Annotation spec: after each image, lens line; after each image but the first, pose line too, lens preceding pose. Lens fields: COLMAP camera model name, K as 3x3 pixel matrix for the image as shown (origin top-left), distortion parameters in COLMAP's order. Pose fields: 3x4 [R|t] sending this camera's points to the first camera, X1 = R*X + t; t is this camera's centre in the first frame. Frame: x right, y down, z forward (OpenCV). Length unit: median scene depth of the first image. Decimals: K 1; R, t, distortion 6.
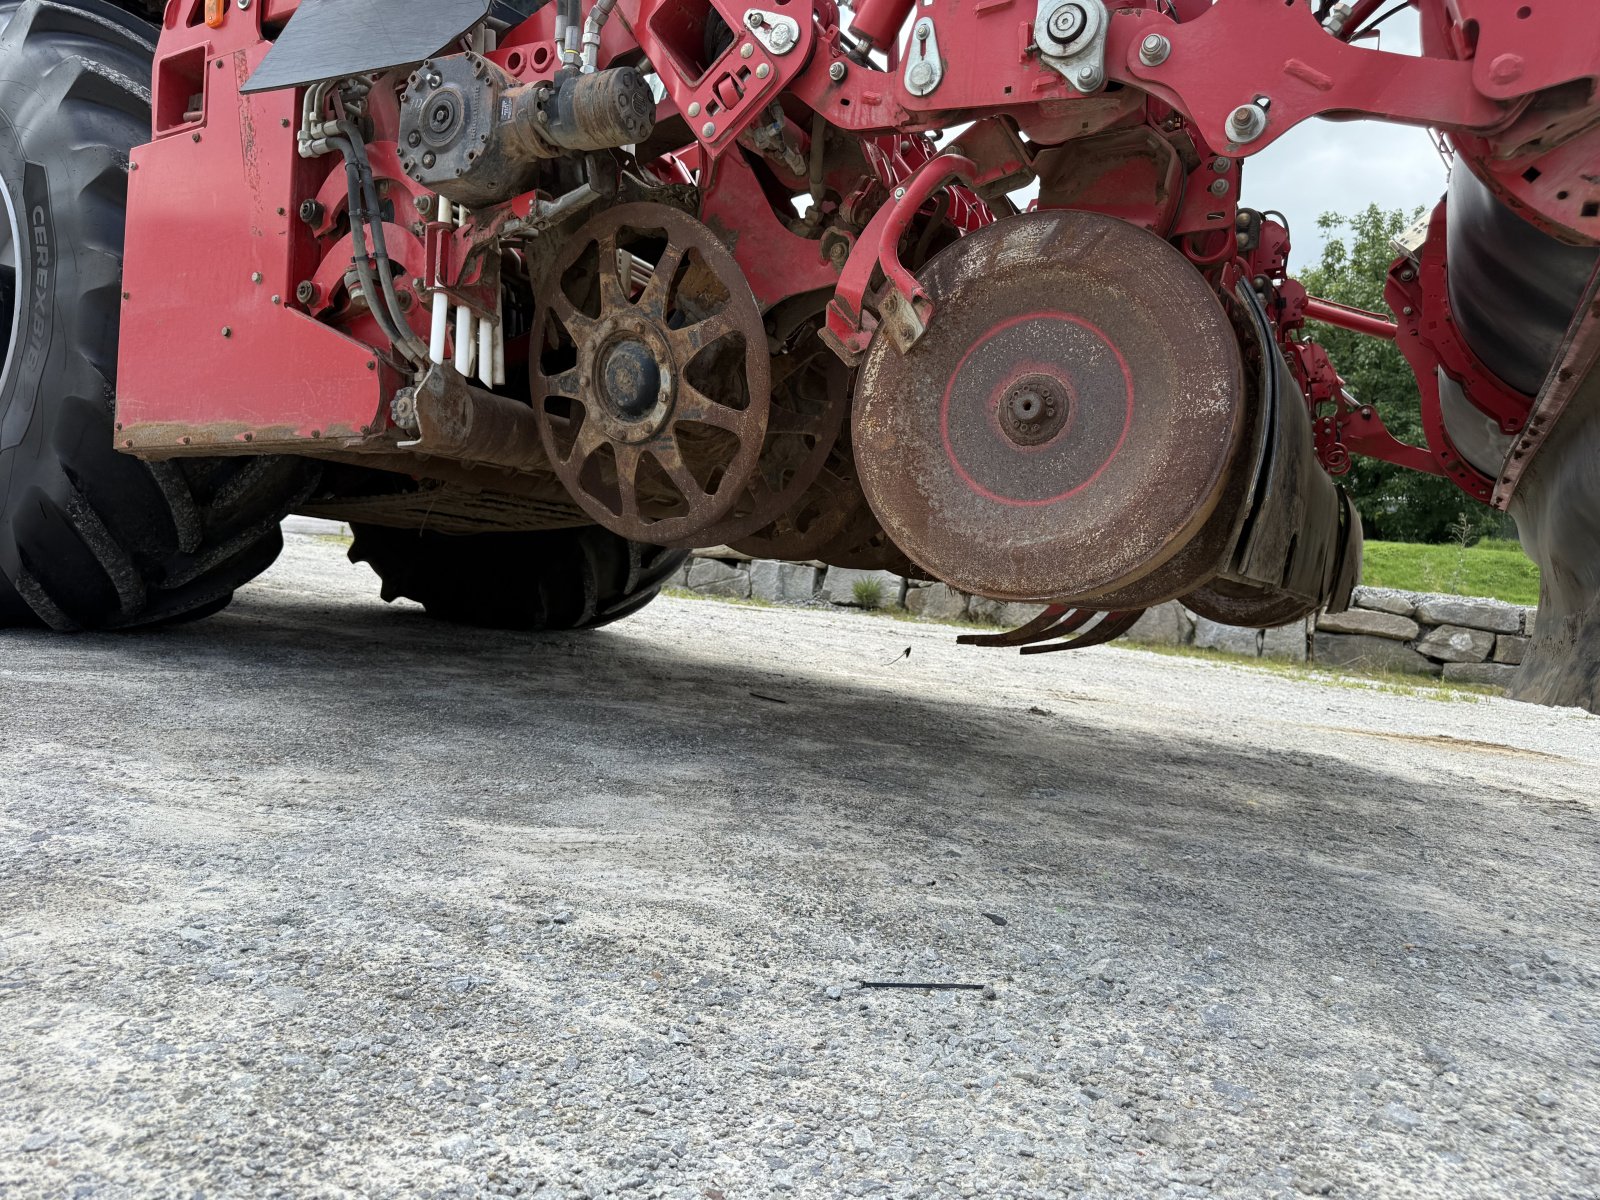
lens RADIAL K [[1123.4, 0, 804.6], [0, 1123.4, 588.6], [0, 0, 1]] dist [0.098490, -0.141644]
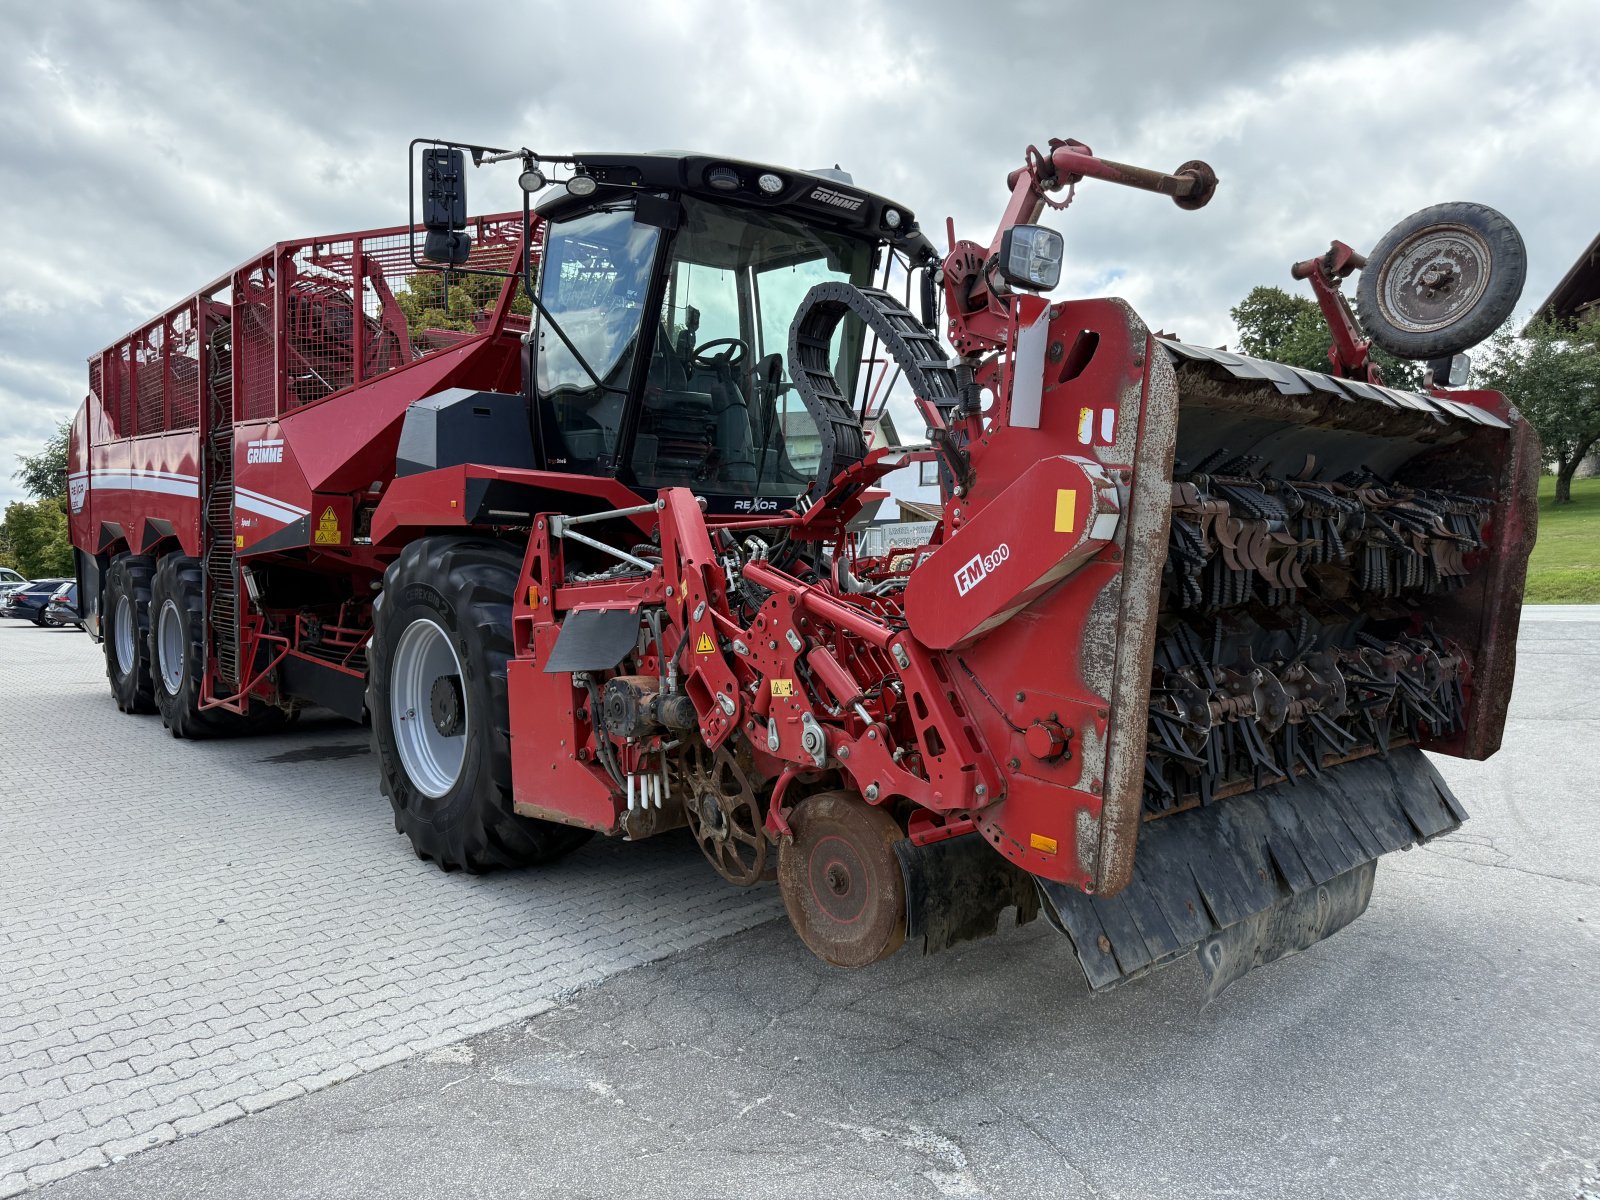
lens RADIAL K [[1120.6, 0, 803.5], [0, 1120.6, 602.6], [0, 0, 1]] dist [0.136816, -0.228353]
pose [[0.934944, -0.098391, -0.340881, 0.784725], [0.110059, 0.993812, 0.015011, -0.609957], [0.337294, -0.051551, 0.939987, -0.924479]]
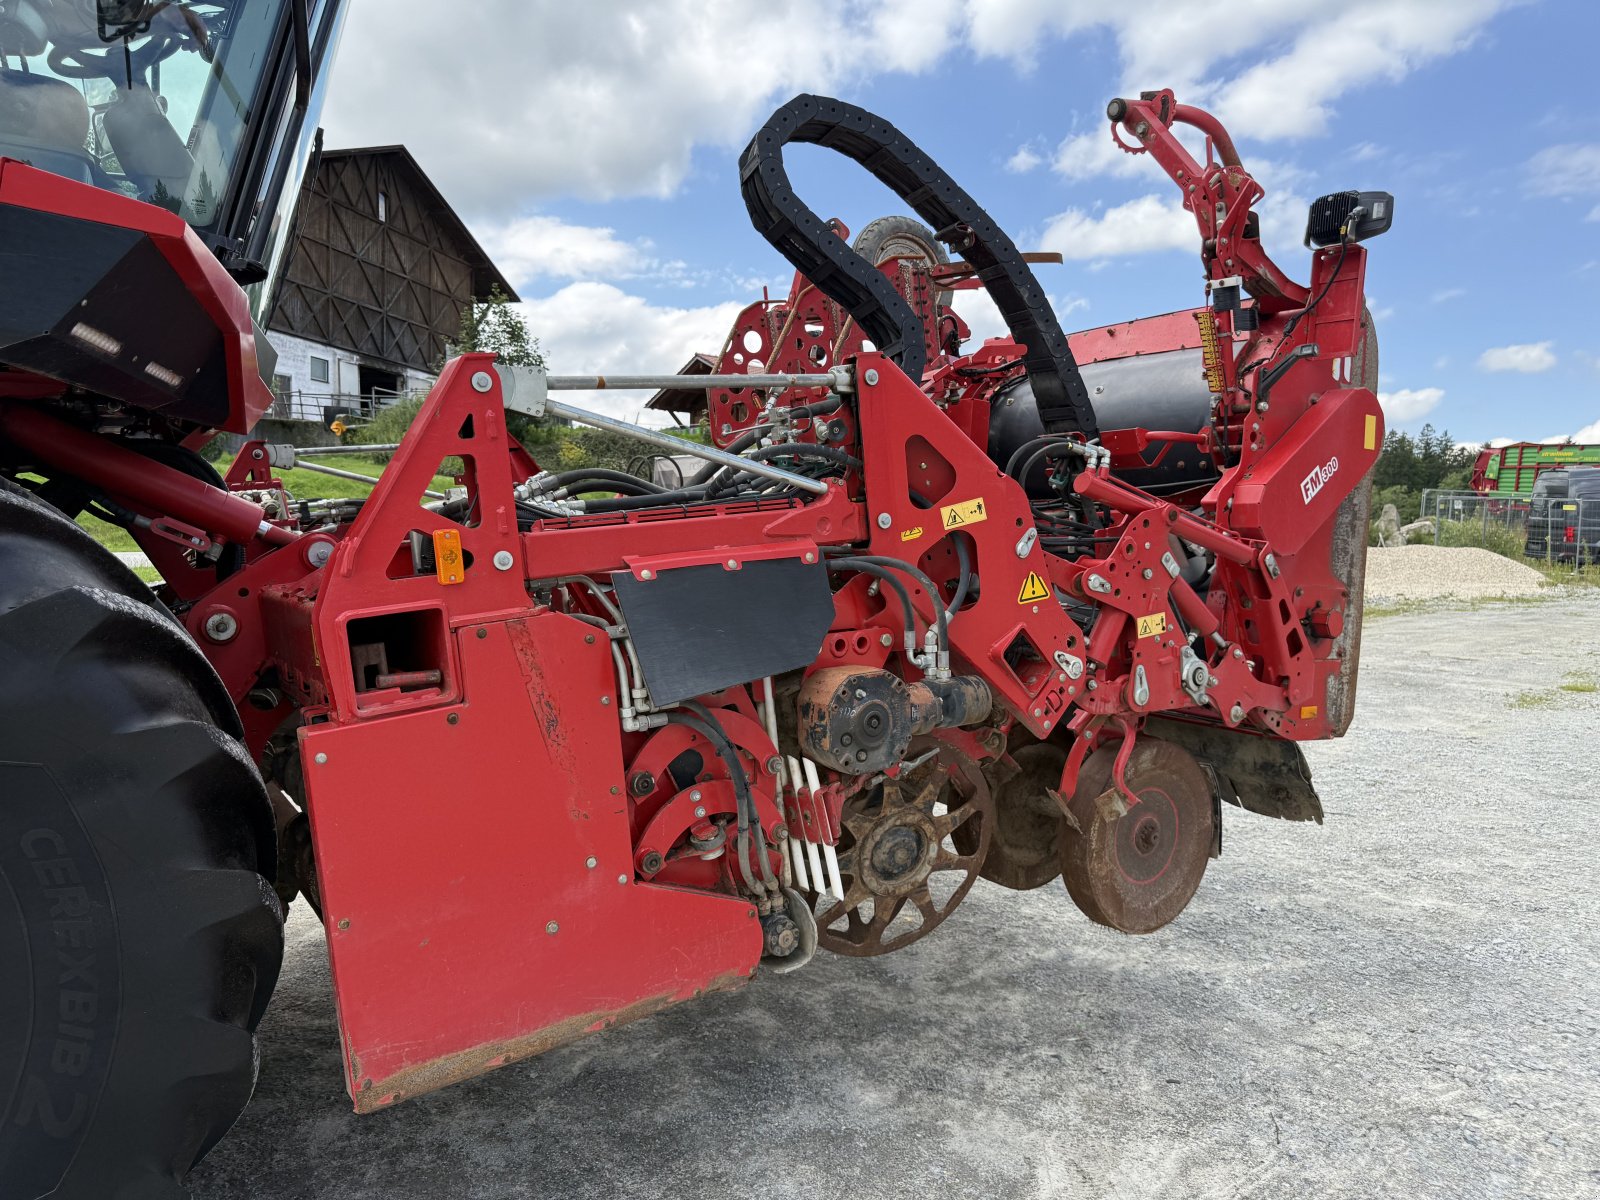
lens RADIAL K [[1123.4, 0, 804.6], [0, 1123.4, 588.6], [0, 0, 1]] dist [0.098490, -0.141644]
pose [[0.462336, -0.168438, 0.870560, -1.425731], [0.066163, 0.985608, 0.155560, -0.764584], [-0.884233, -0.014323, 0.466826, 0.485212]]
